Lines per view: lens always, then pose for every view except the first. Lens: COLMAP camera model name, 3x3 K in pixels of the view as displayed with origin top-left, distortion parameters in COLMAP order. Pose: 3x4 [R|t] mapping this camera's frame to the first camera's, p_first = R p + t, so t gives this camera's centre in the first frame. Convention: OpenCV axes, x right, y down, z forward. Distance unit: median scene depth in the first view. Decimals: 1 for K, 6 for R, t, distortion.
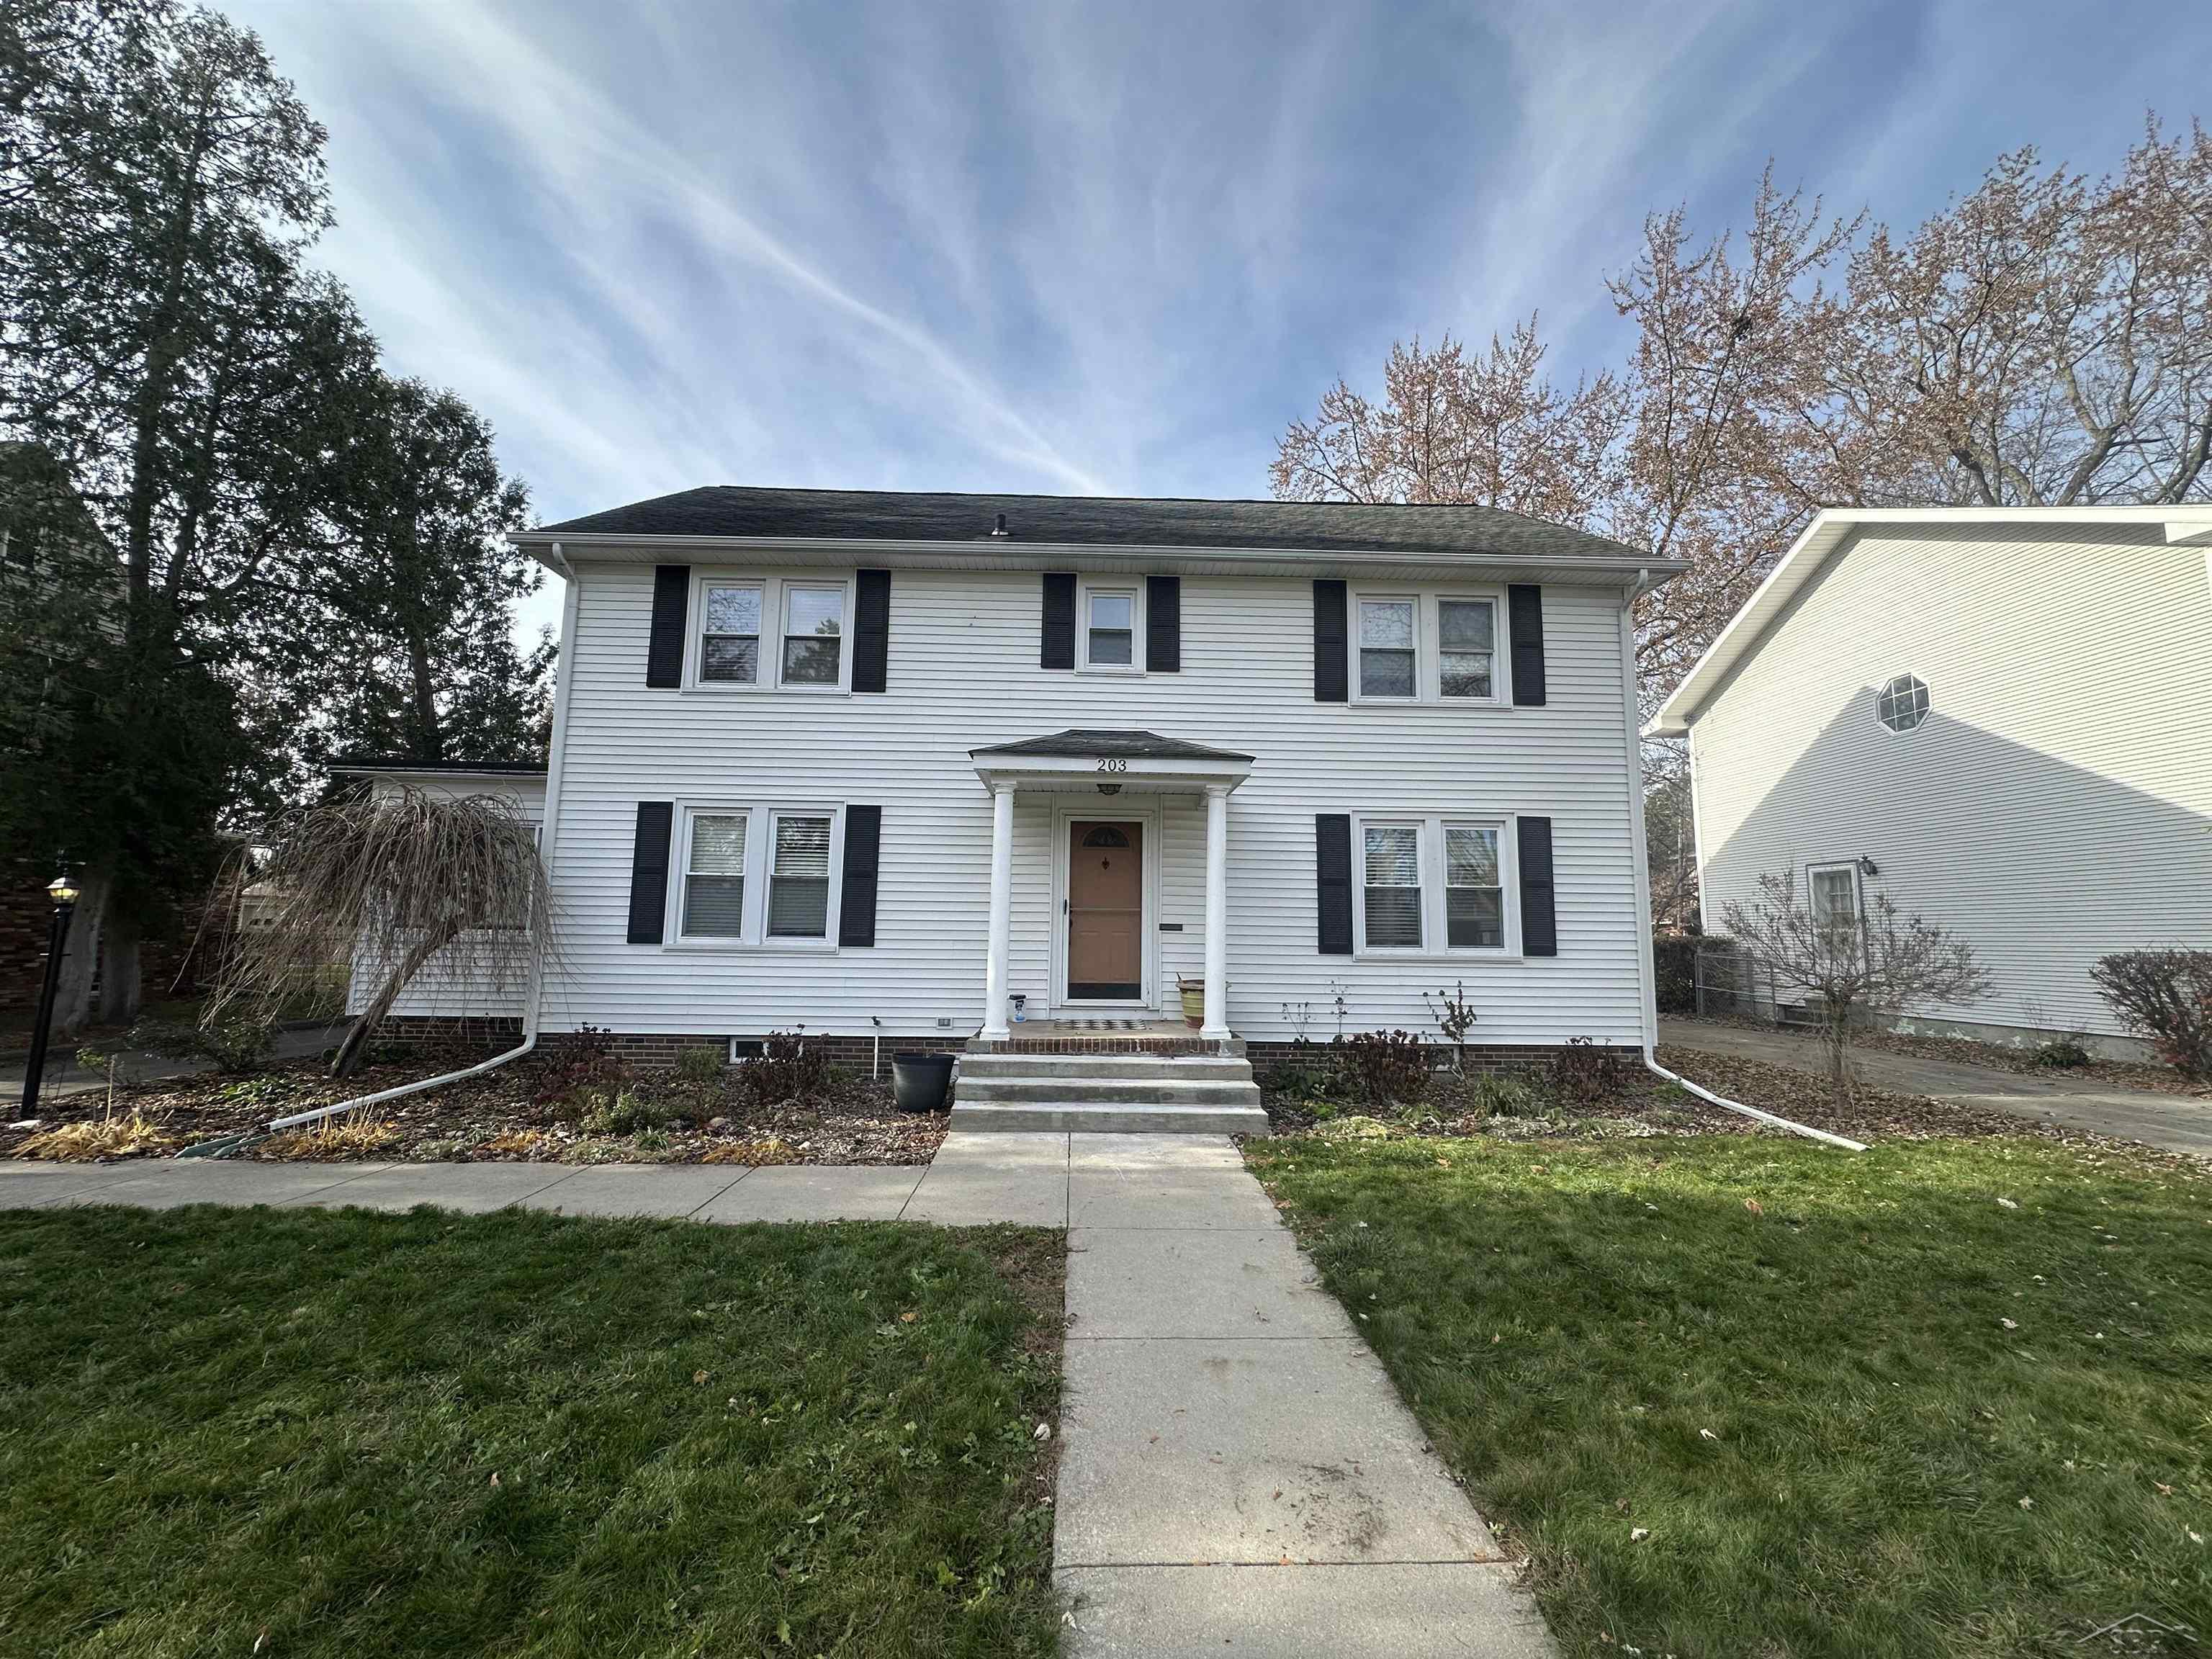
lens RADIAL K [[890.3, 0, 1120.1], [0, 890.3, 825.8], [0, 0, 1]] dist [-0.003384, 0.000713]
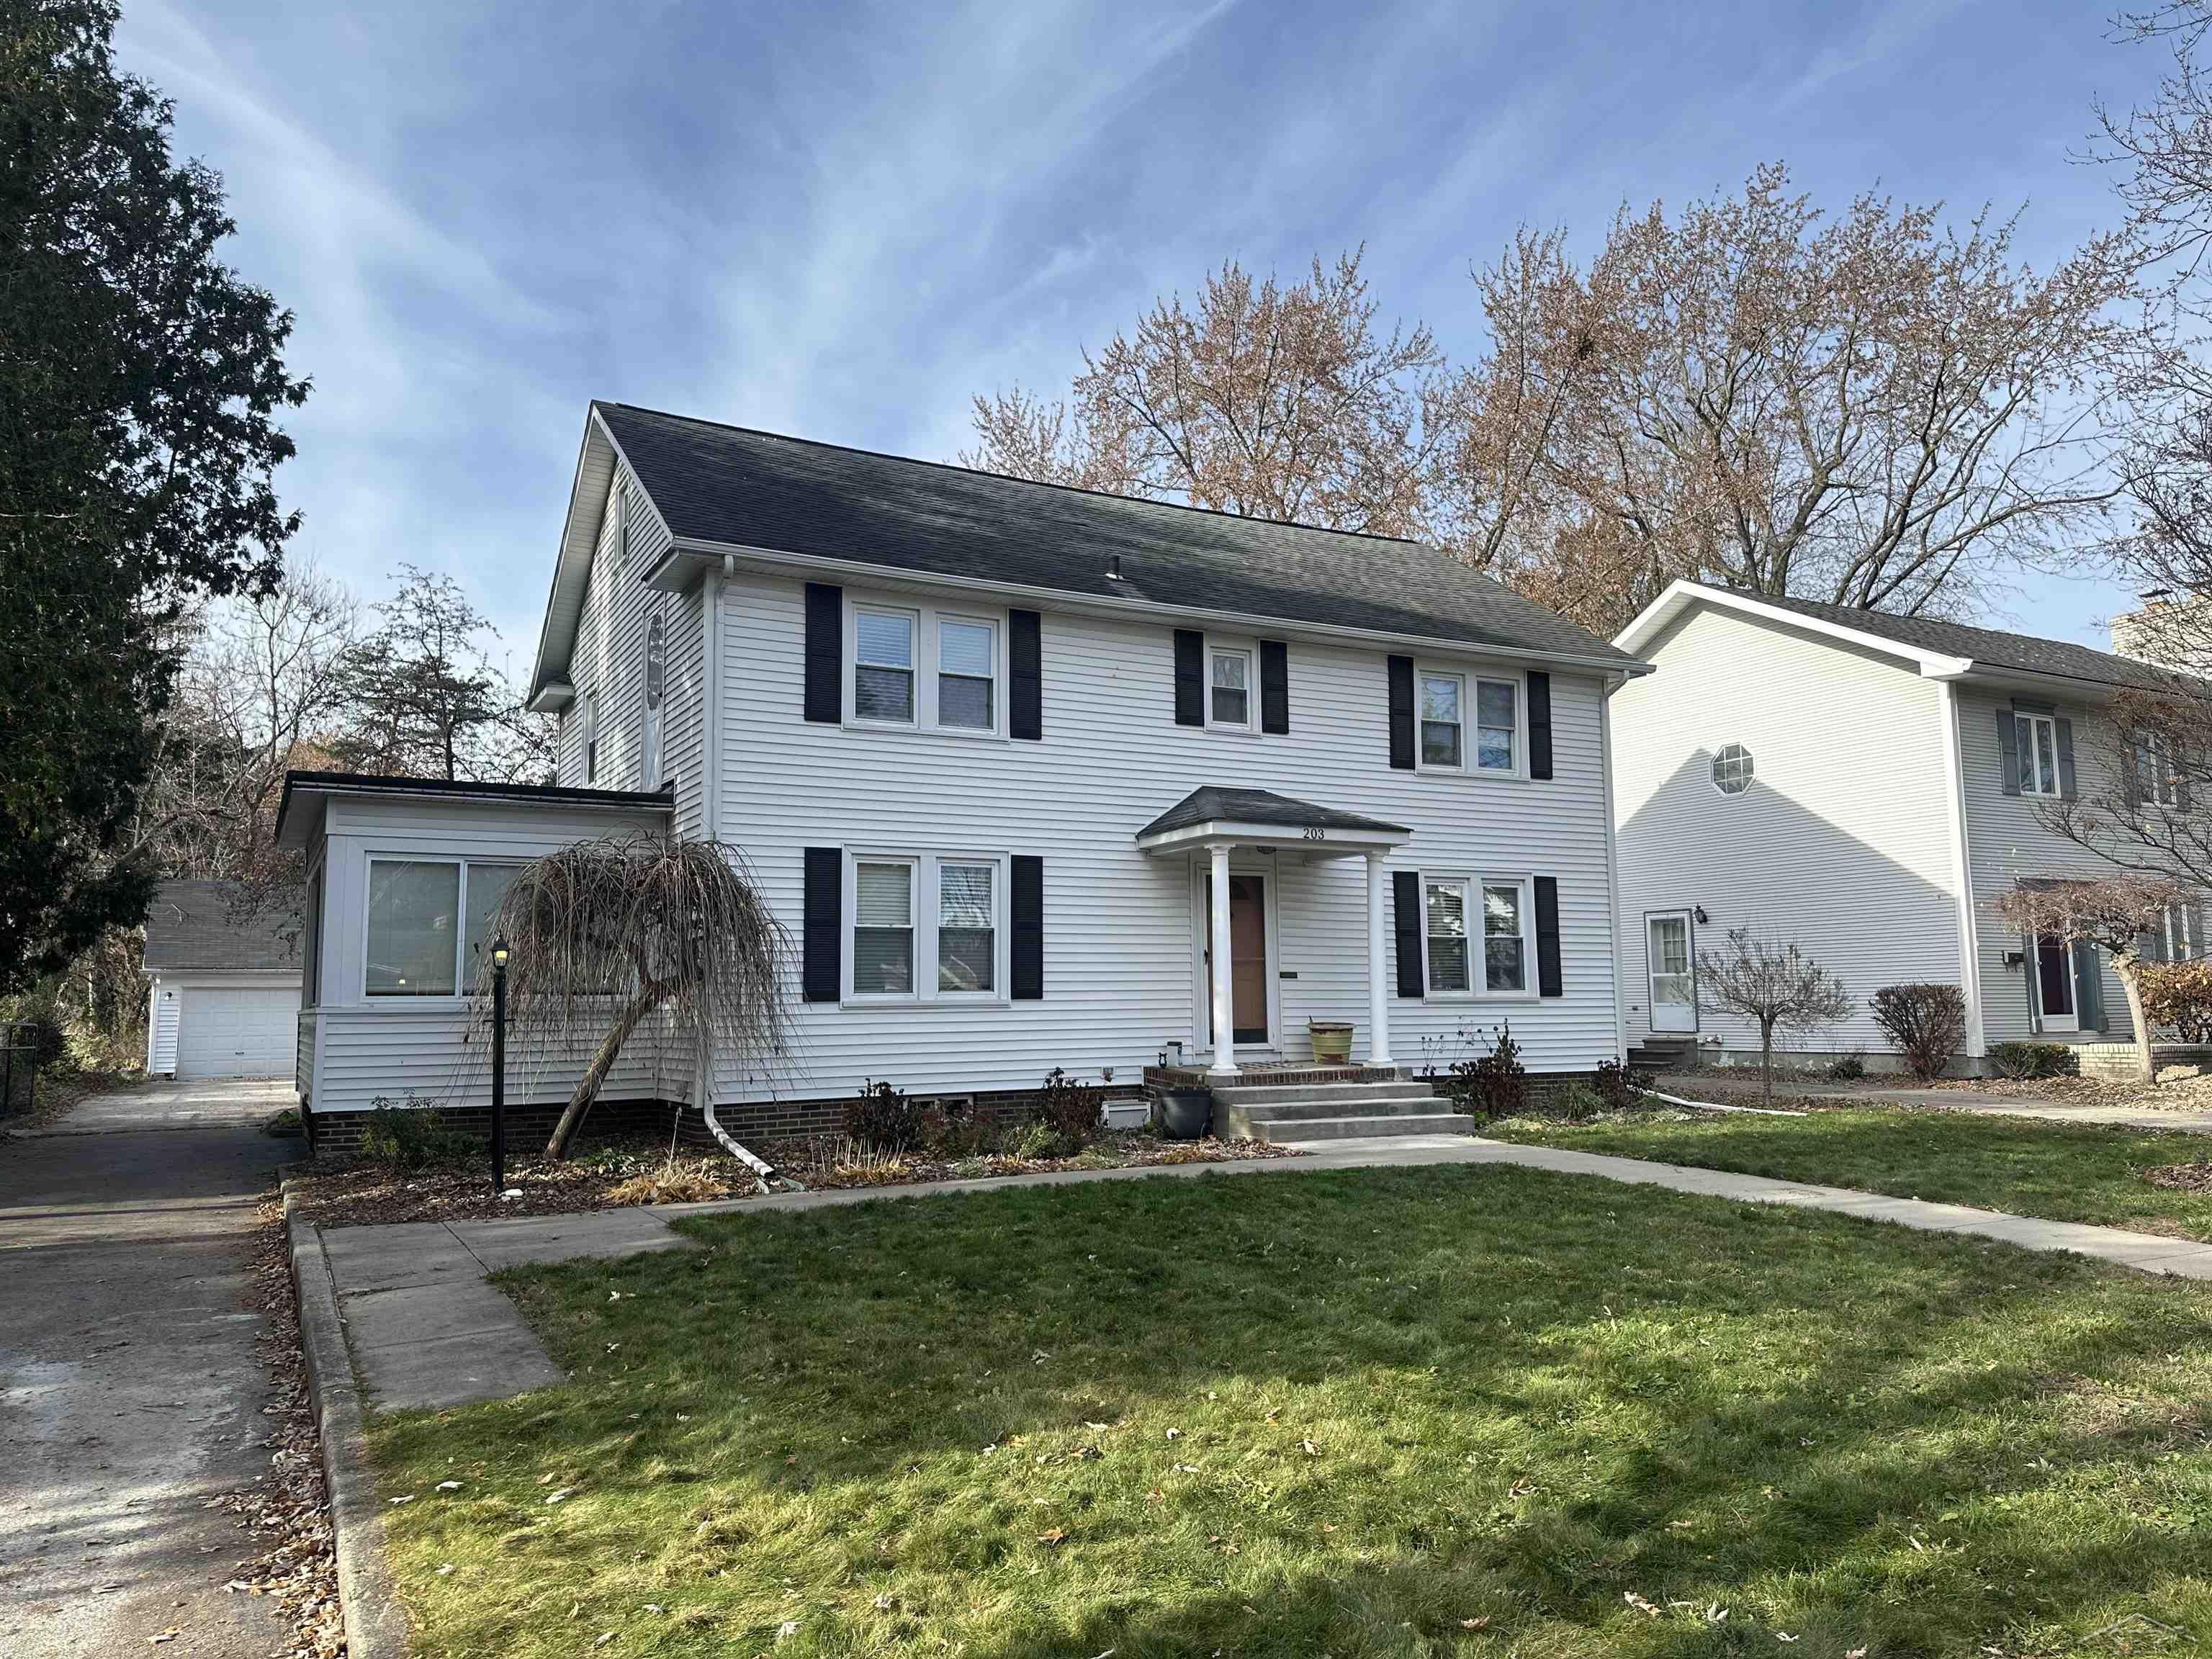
lens RADIAL K [[1600.4, 0, 1100.6], [0, 1600.4, 818.1], [0, 0, 1]] dist [0.033491, -0.029587]
pose [[0.893022, 0.031060, 0.448940, -0.987370], [-0.033802, 0.999427, -0.001908, -0.062521], [-0.448742, -0.013471, 0.893560, -0.601997]]
